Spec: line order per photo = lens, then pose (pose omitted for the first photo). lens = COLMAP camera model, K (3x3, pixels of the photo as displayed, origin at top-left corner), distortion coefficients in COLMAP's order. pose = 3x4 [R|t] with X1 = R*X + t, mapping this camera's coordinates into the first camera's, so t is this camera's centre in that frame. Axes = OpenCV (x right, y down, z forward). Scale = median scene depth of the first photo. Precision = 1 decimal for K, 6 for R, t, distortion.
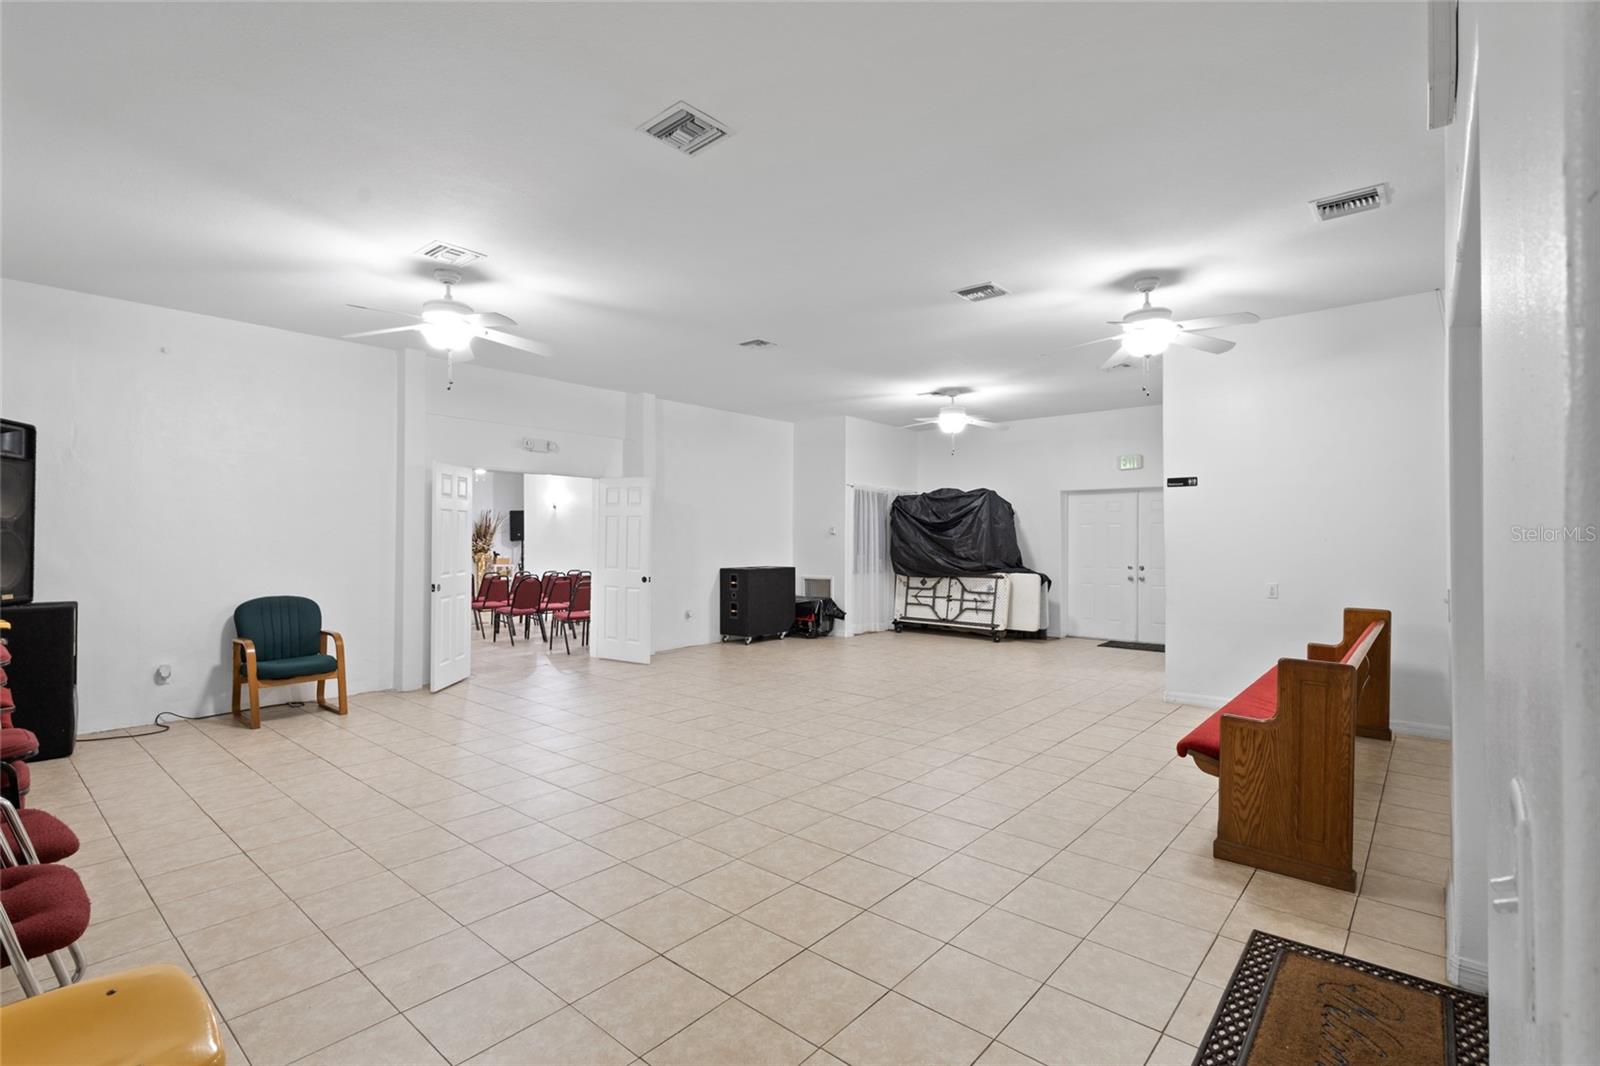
lens RADIAL K [[737.4, 0, 803.0], [0, 737.4, 538.5], [0, 0, 1]] dist [0.005428, 0.000246]
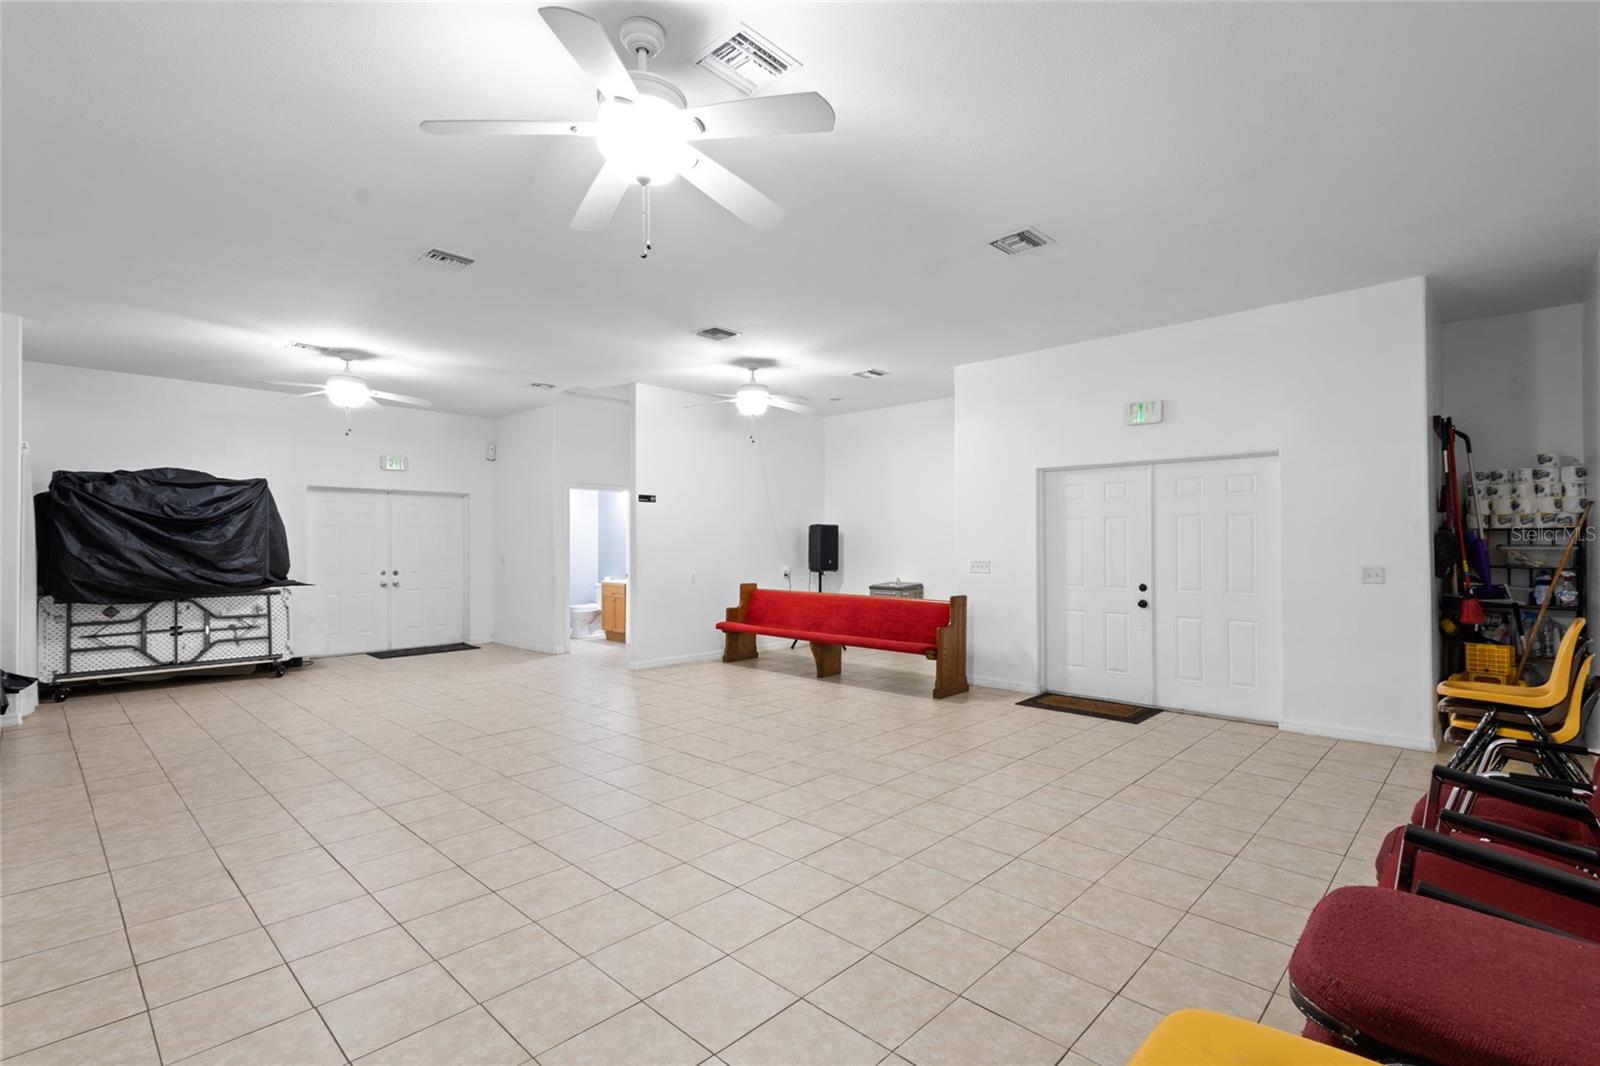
lens RADIAL K [[737.4, 0, 803.0], [0, 737.4, 538.5], [0, 0, 1]] dist [0.005428, 0.000246]
pose [[0.052742, 0.005769, 0.998592, -0.470567], [0.001722, 0.999981, -0.005868, 0.001216], [-0.998607, 0.002029, 0.052731, 0.404580]]
